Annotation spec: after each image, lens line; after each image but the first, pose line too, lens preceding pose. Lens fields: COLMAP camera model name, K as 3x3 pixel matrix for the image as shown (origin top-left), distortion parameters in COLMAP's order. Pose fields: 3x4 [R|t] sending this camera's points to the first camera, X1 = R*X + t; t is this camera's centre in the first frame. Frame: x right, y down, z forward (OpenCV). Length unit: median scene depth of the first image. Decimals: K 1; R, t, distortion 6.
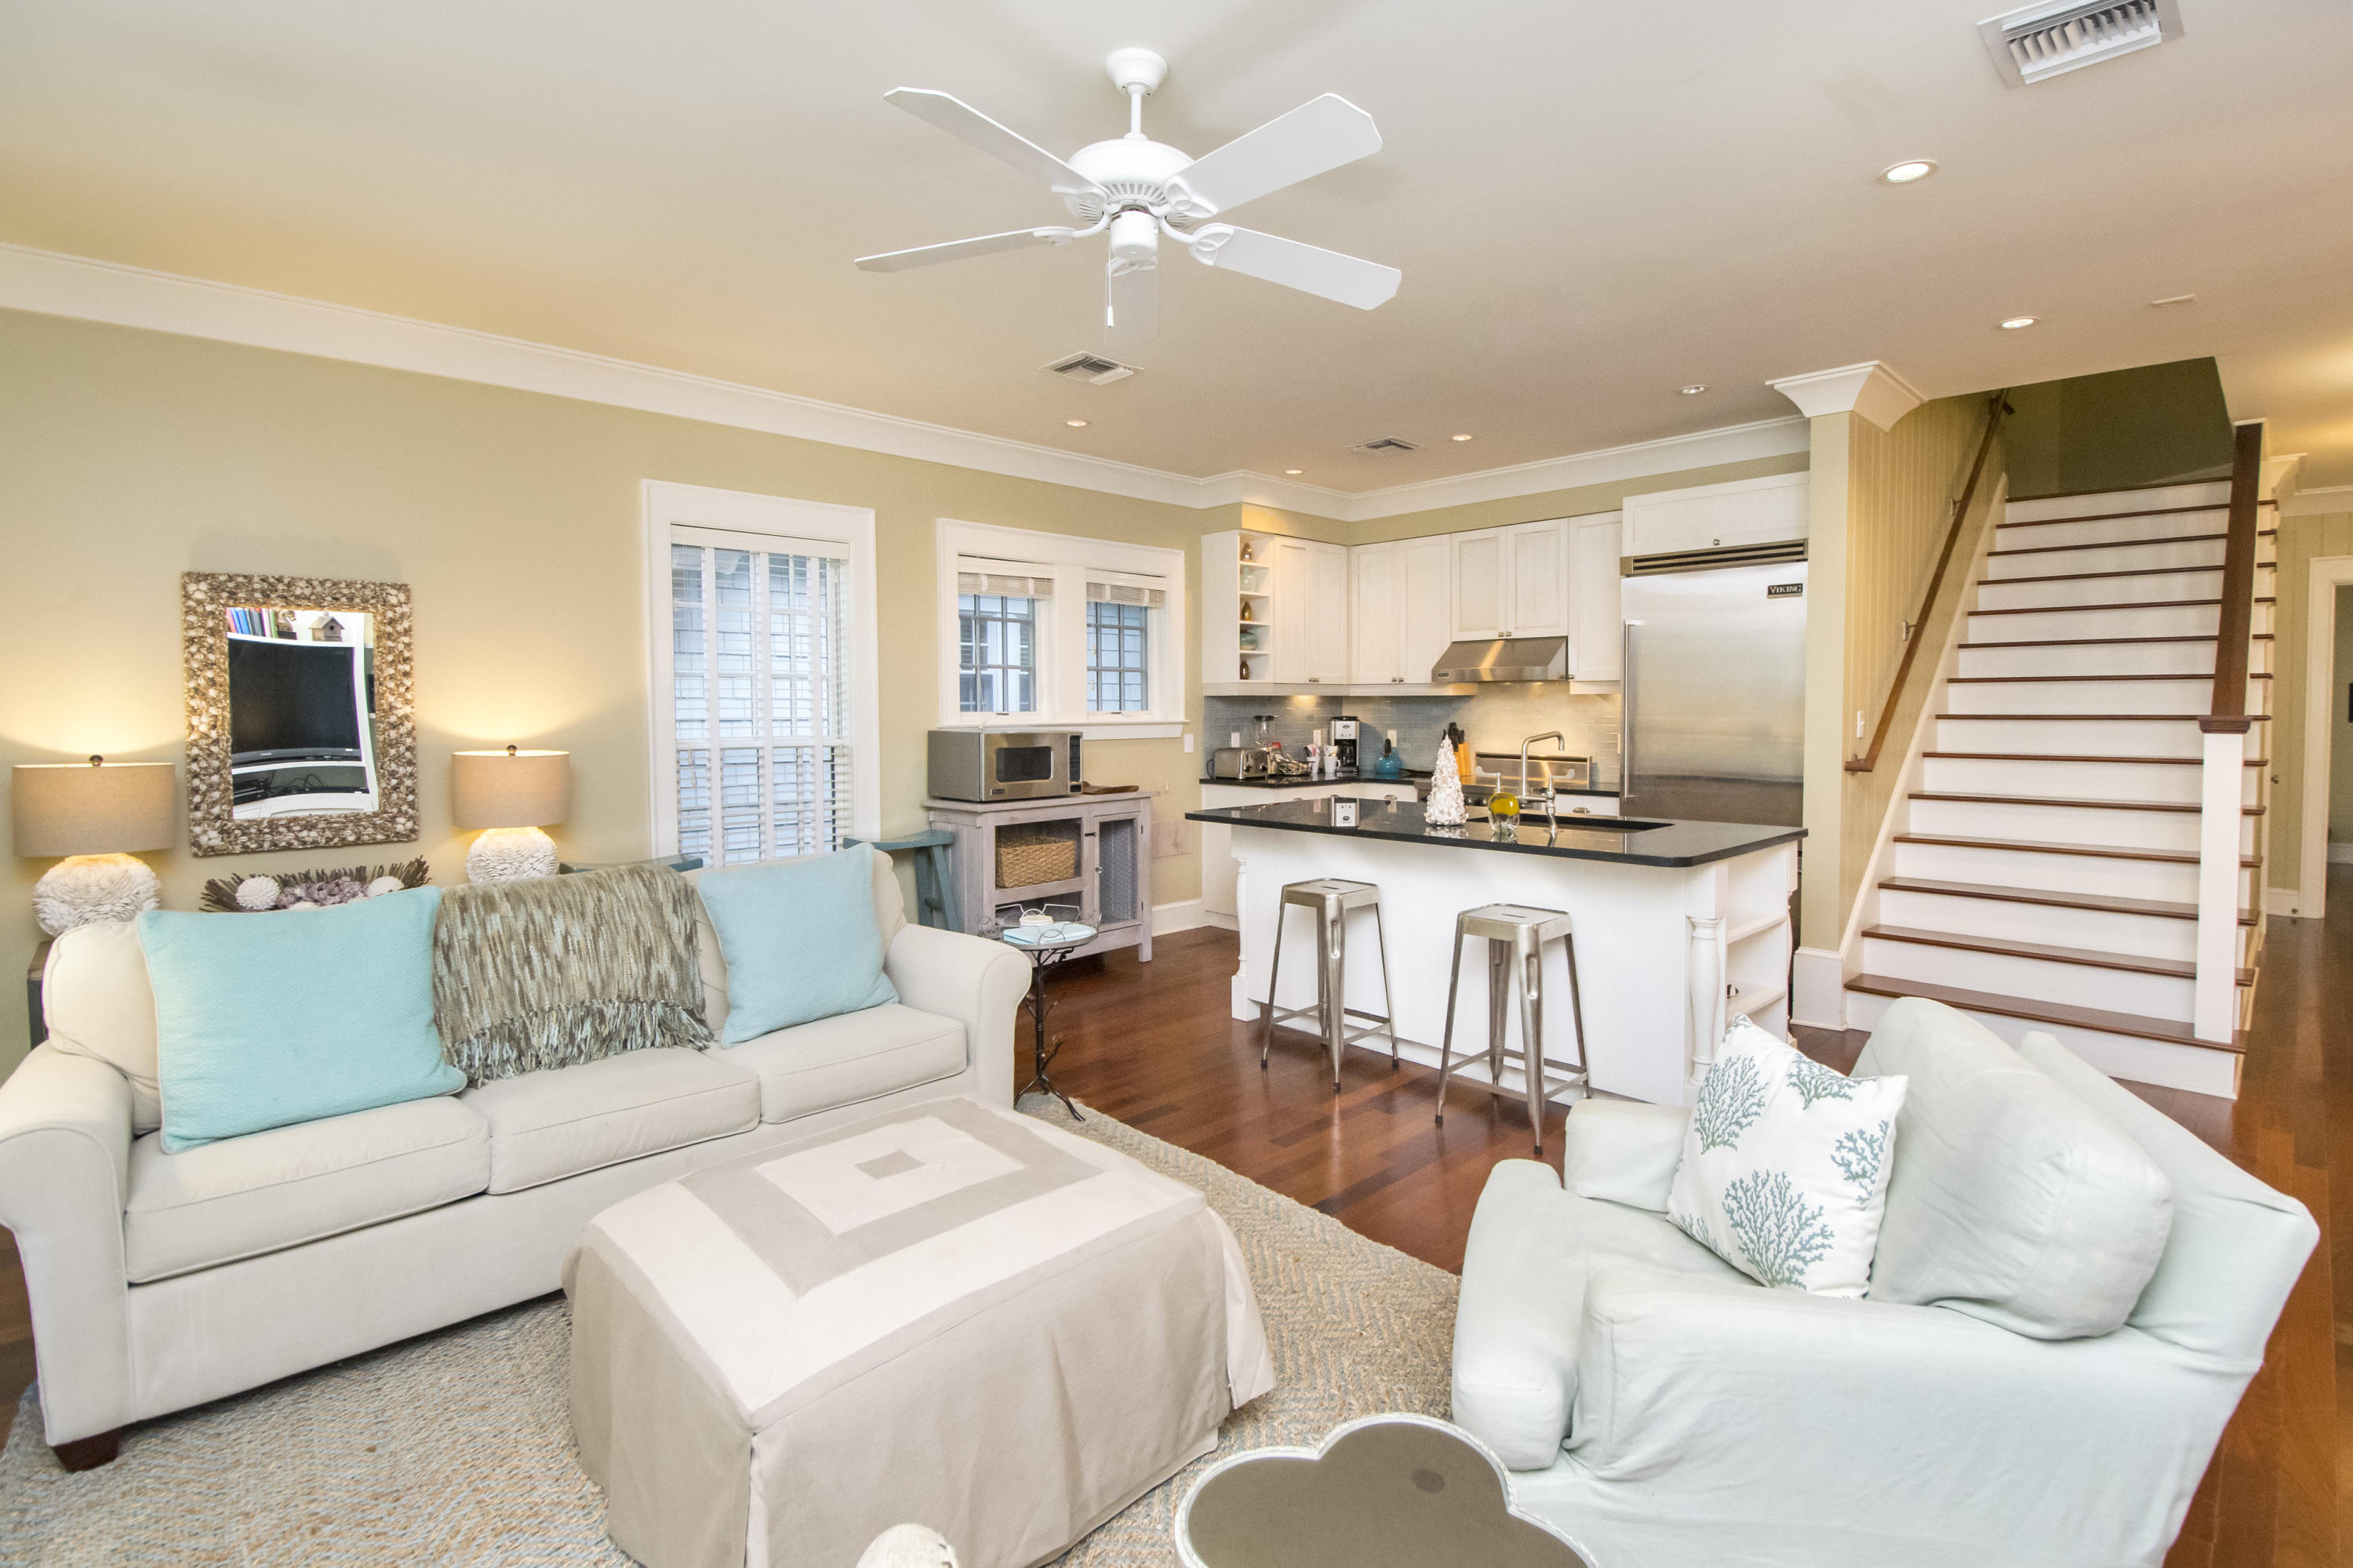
lens RADIAL K [[1079.1, 0, 1259.4], [0, 1079.1, 779.3], [0, 0, 1]] dist [-0.002222, -0.000433]
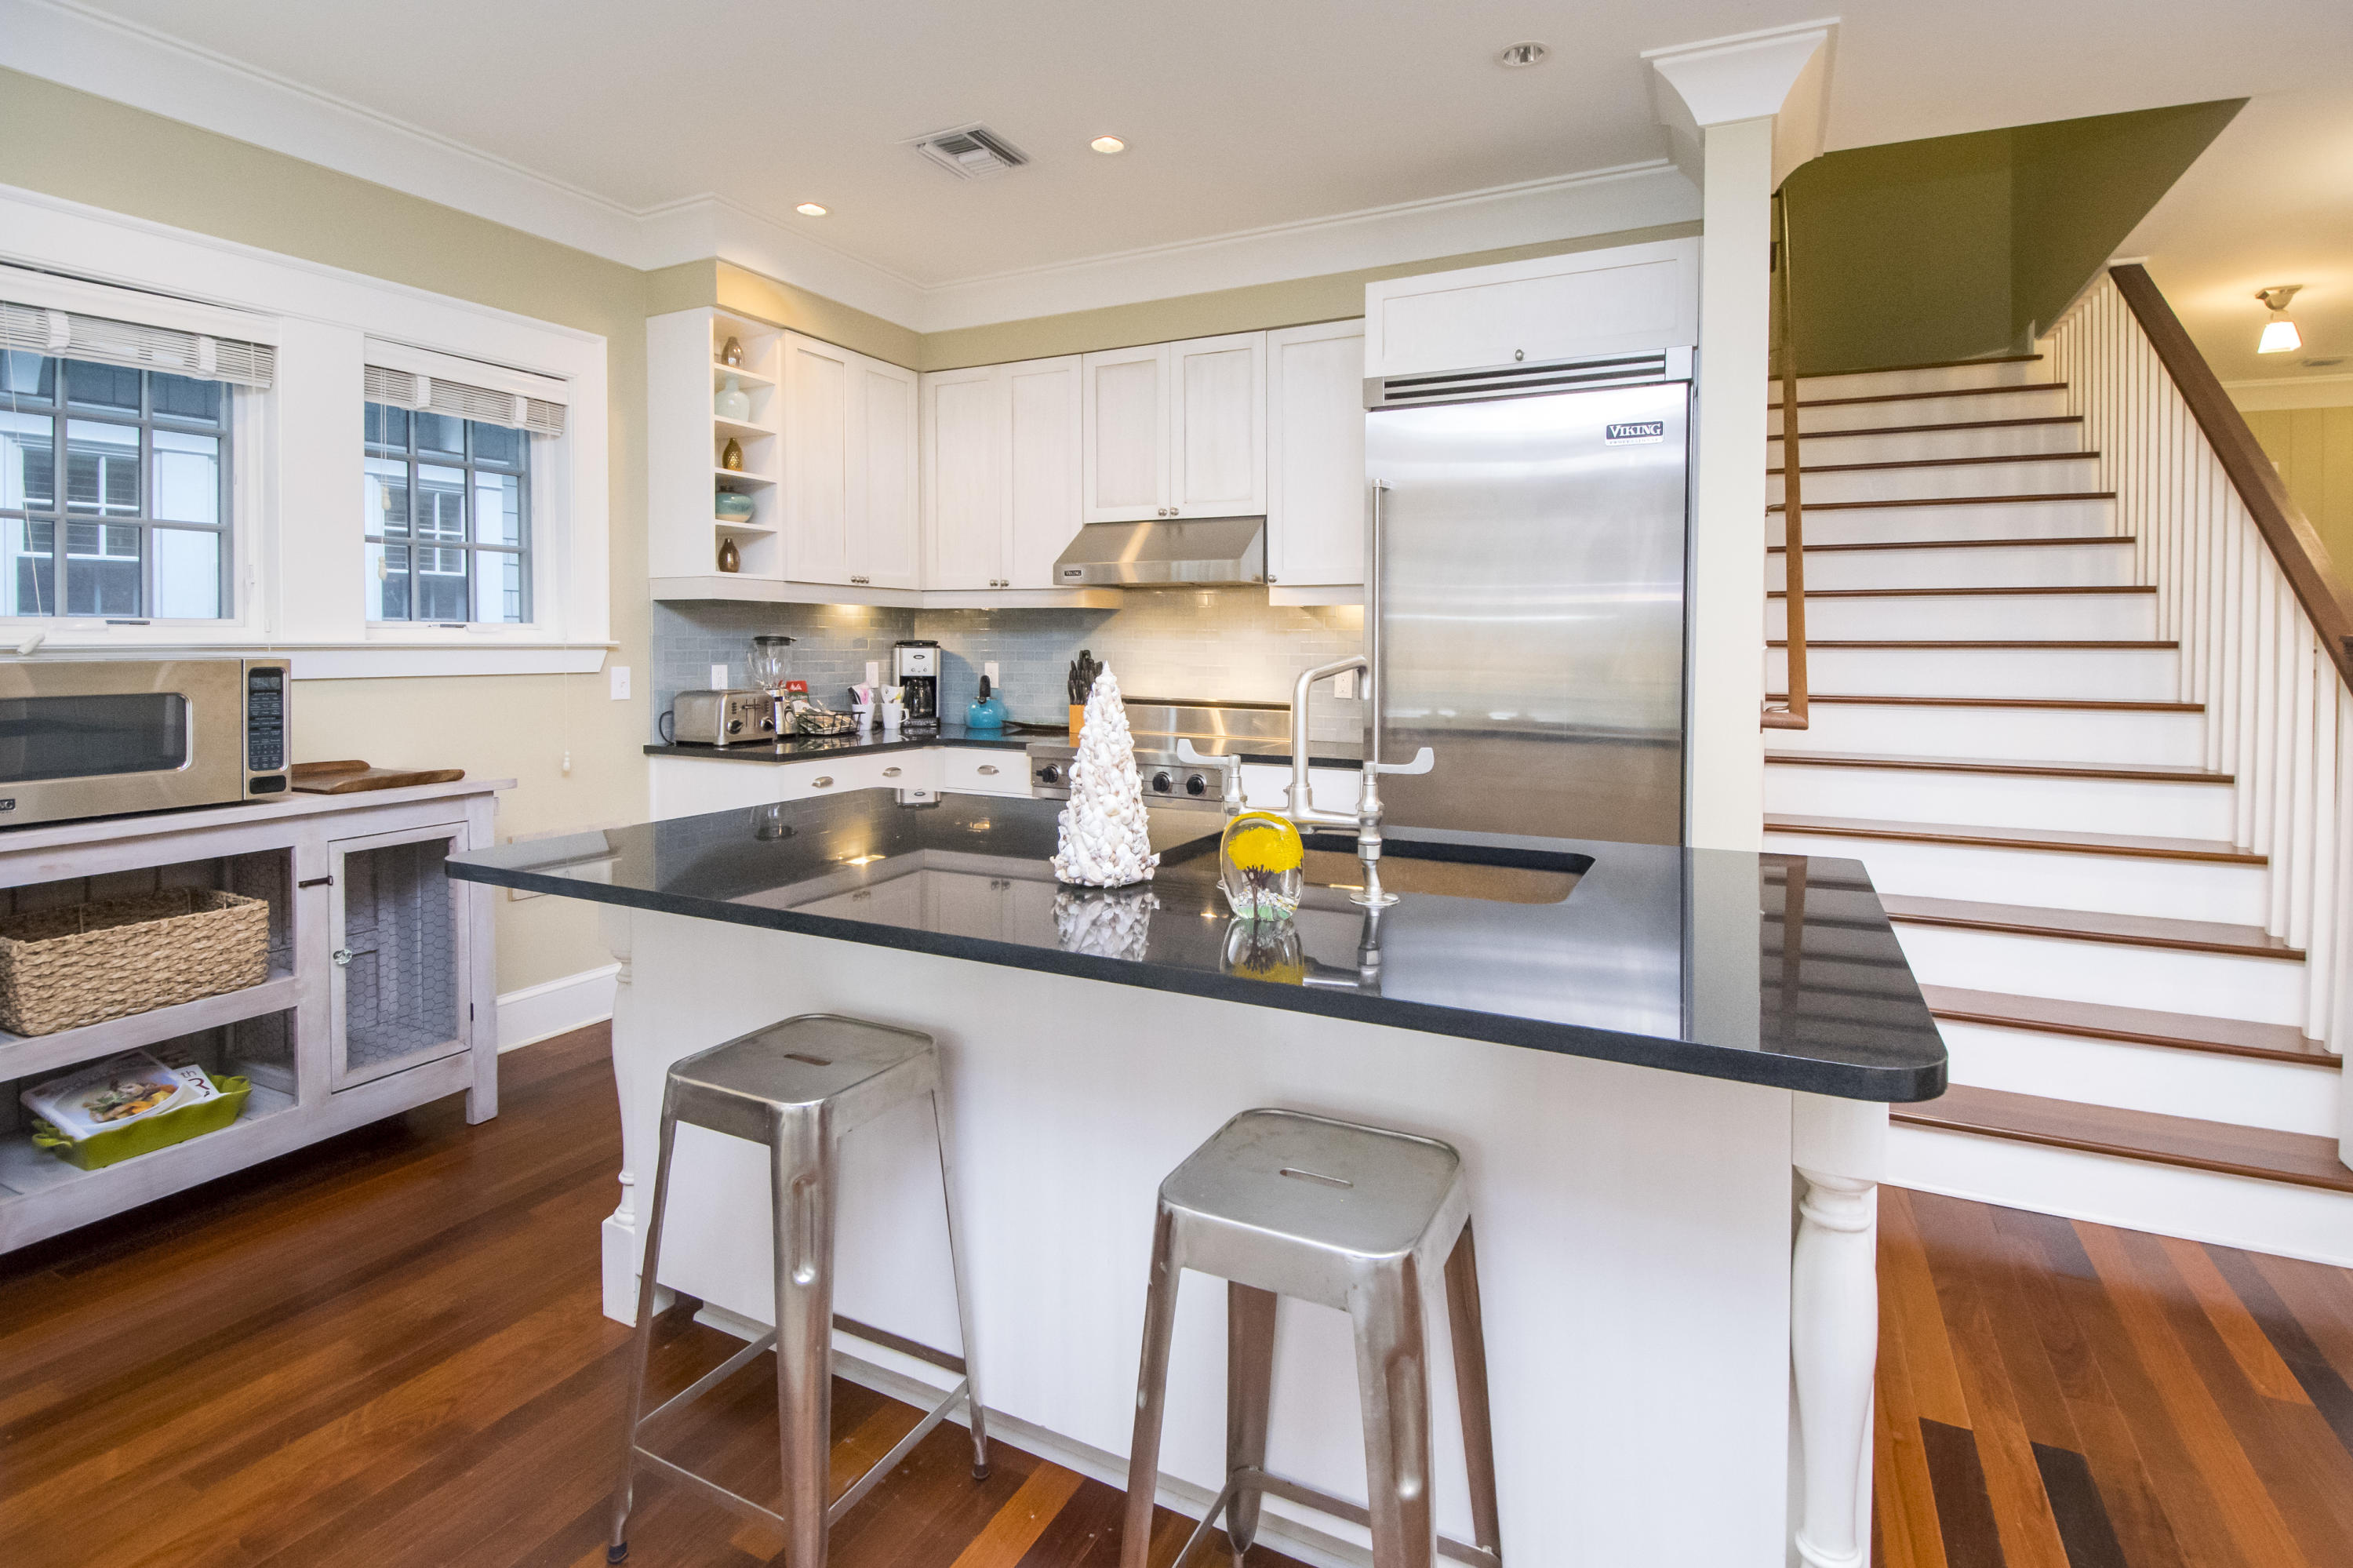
lens RADIAL K [[1117.1, 0, 1216.2], [0, 1117.1, 686.2], [0, 0, 1]] dist [0.002443, -0.017827]
pose [[0.953963, -0.000702, 0.299923, 0.056690], [0.008639, 0.999647, -0.025139, -0.014689], [-0.299800, 0.026572, 0.953632, 0.360445]]
